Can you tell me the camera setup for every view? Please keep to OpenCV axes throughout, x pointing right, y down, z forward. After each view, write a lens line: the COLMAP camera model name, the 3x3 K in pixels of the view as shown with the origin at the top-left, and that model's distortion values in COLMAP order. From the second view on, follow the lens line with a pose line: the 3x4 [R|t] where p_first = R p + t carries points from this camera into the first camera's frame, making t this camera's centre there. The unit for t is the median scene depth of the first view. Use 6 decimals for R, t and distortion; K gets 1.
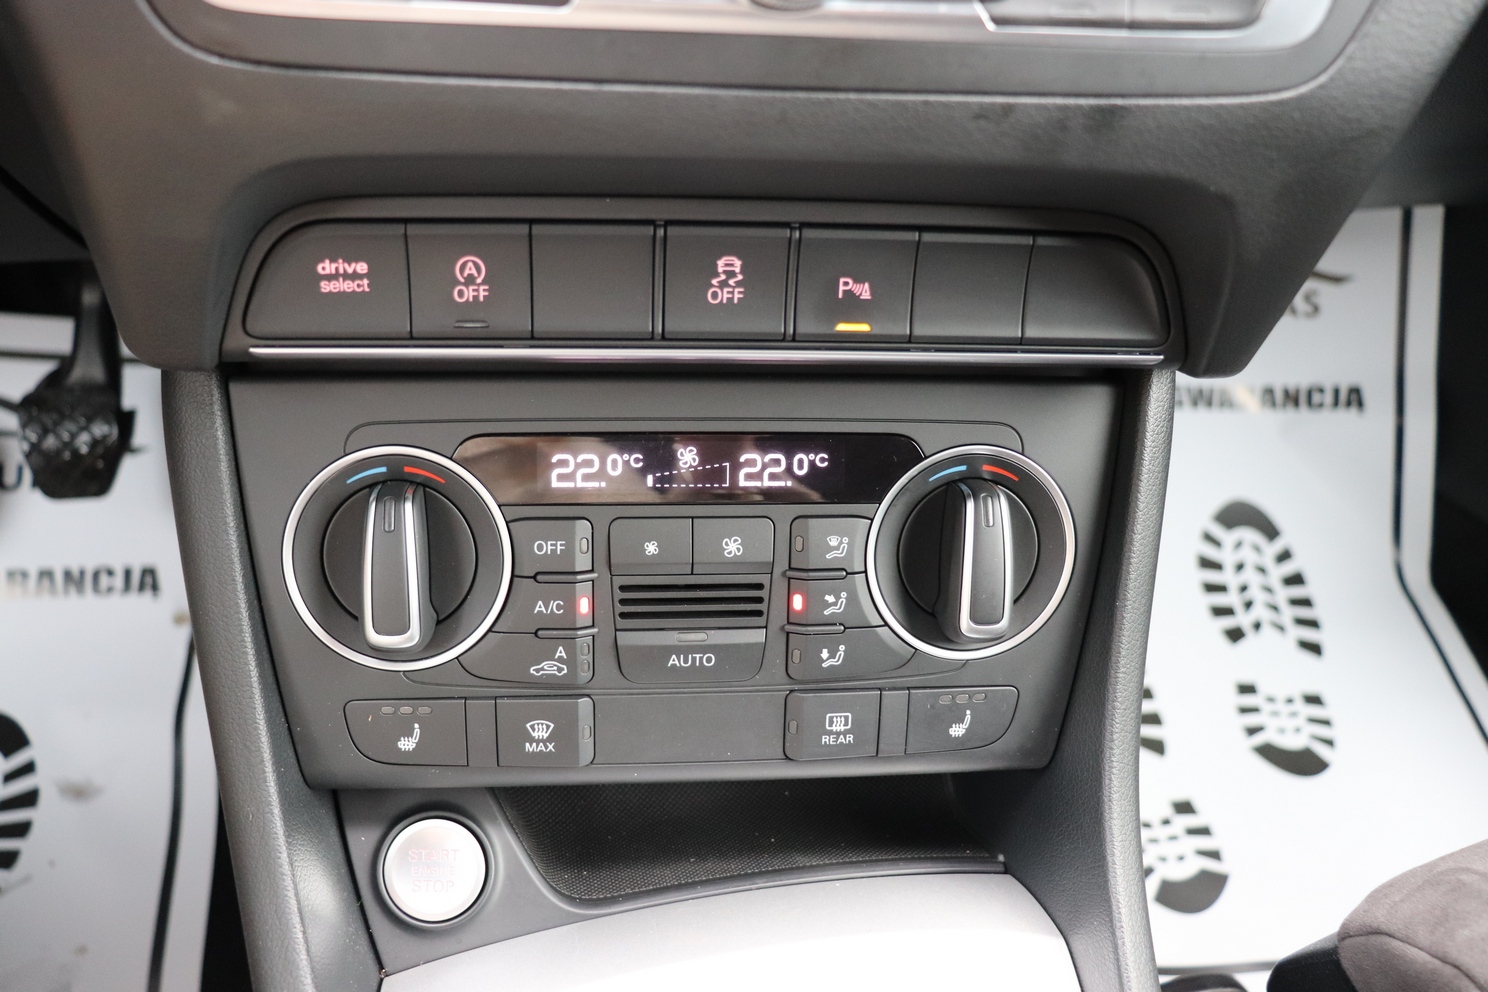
lens RADIAL K [[1232.8, 0, 744.0], [0, 1232.8, 496.0], [0, 0, 1]] dist [-0.195879, 0.157430]
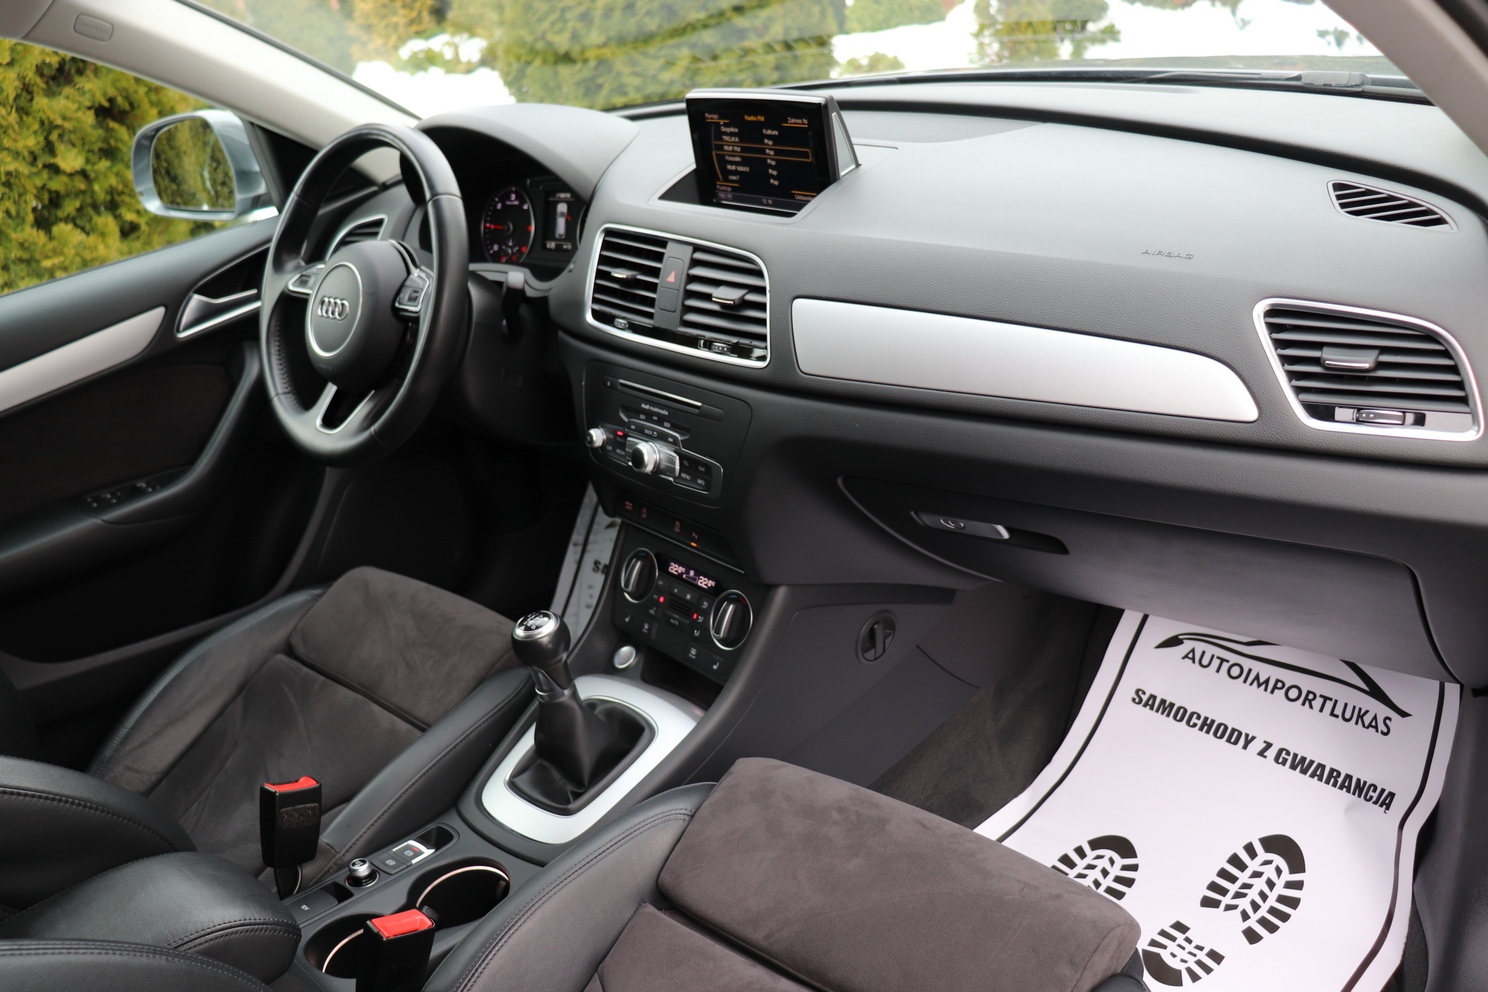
lens RADIAL K [[1235.5, 0, 733.7], [0, 1235.5, 491.1], [0, 0, 1]] dist [-0.181075, 0.165060]
pose [[0.551650, 0.199412, -0.809887, 3.206154], [-0.394262, 0.918014, -0.042514, -0.159353], [0.735010, 0.342761, 0.585043, -1.321022]]
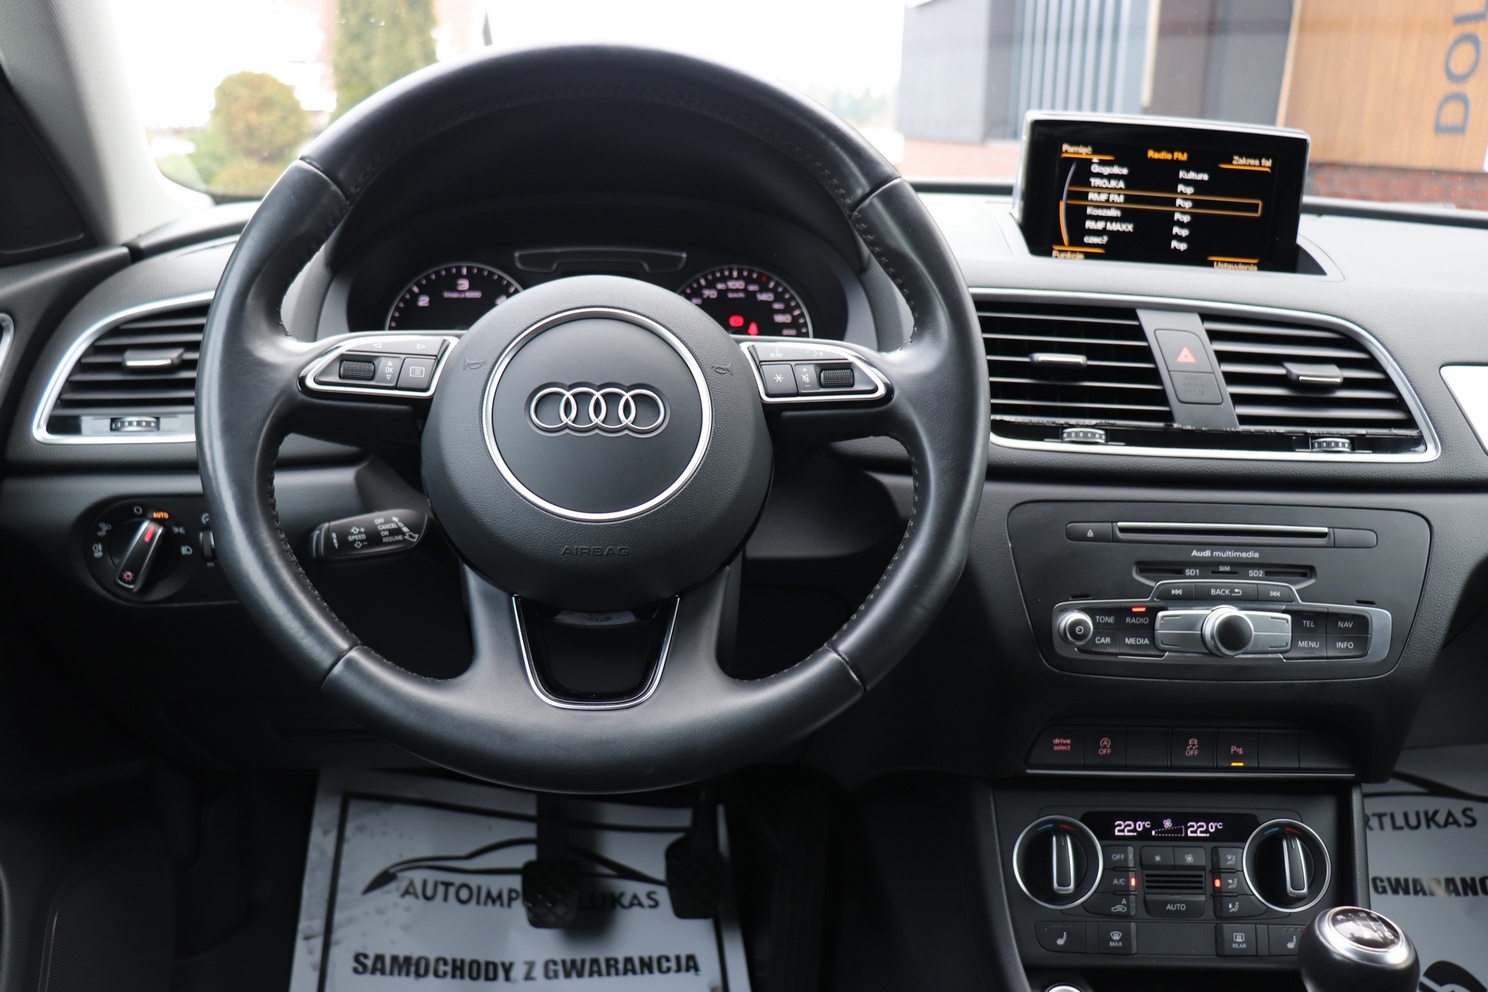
lens RADIAL K [[1234.3, 0, 726.8], [0, 1234.3, 485.7], [0, 0, 1]] dist [-0.180768, 0.164012]
pose [[0.989534, -0.023543, -0.142368, -0.579538], [-0.046578, 0.881680, -0.469544, 0.555764], [0.136578, 0.471261, 0.871355, -1.601850]]
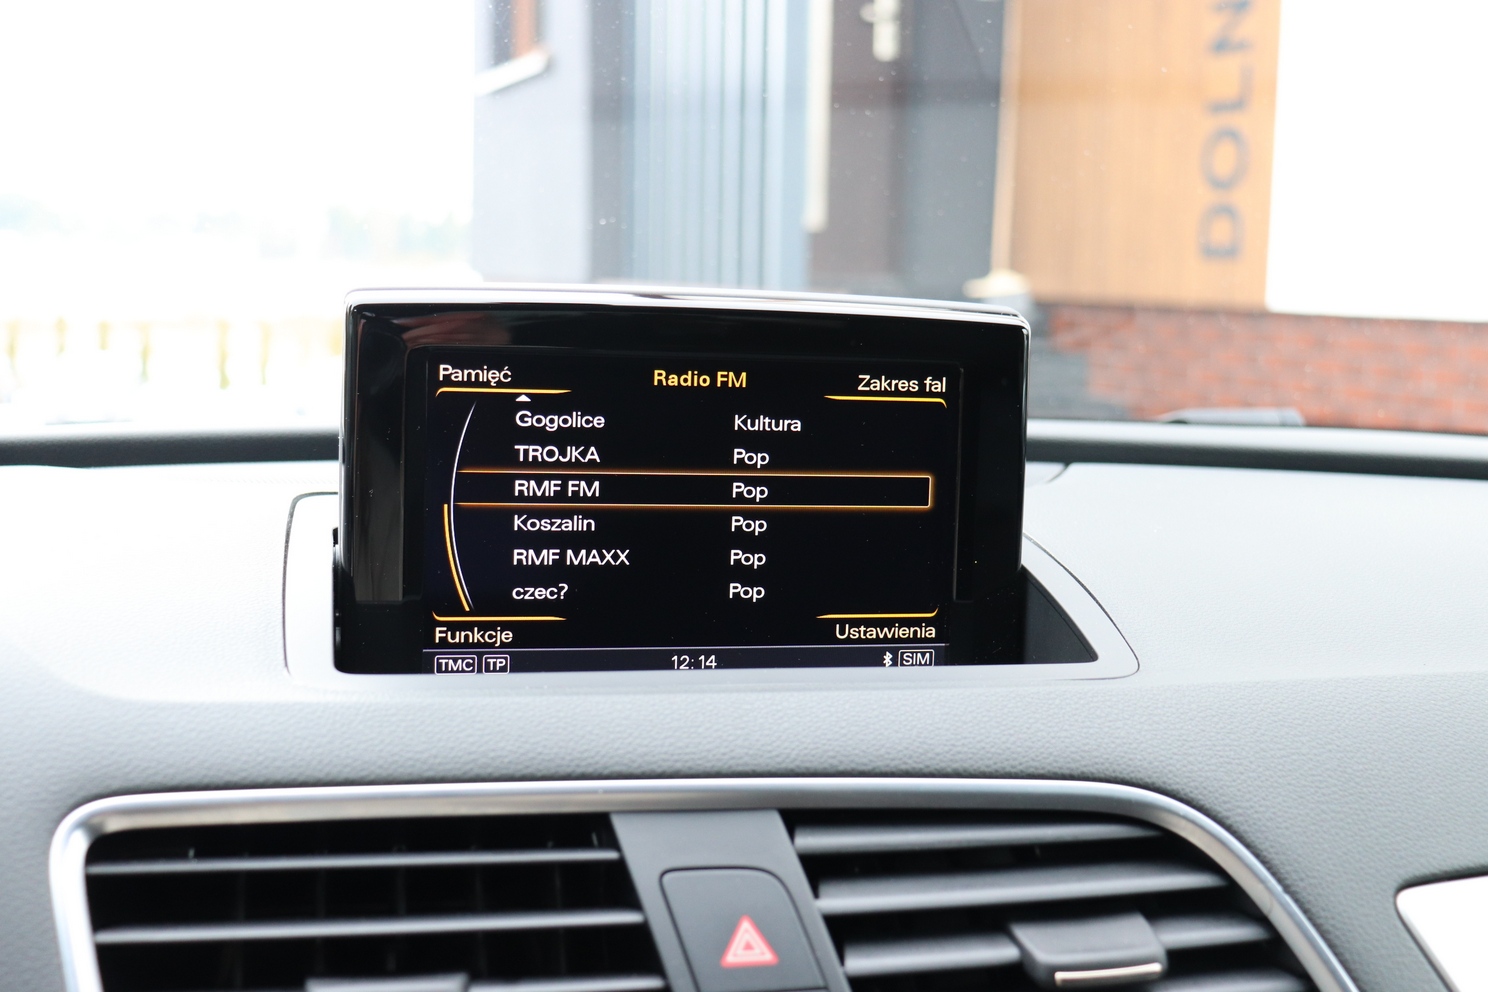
lens RADIAL K [[1765.2, 0, 744.0], [0, 1765.2, 496.0], [0, 0, 1]] dist [-0.076183, 0.135508]
pose [[0.987255, -0.086003, 0.133908, -0.157984], [0.148890, 0.796315, -0.586272, -0.348902], [-0.056211, 0.598737, 0.798971, -0.723690]]
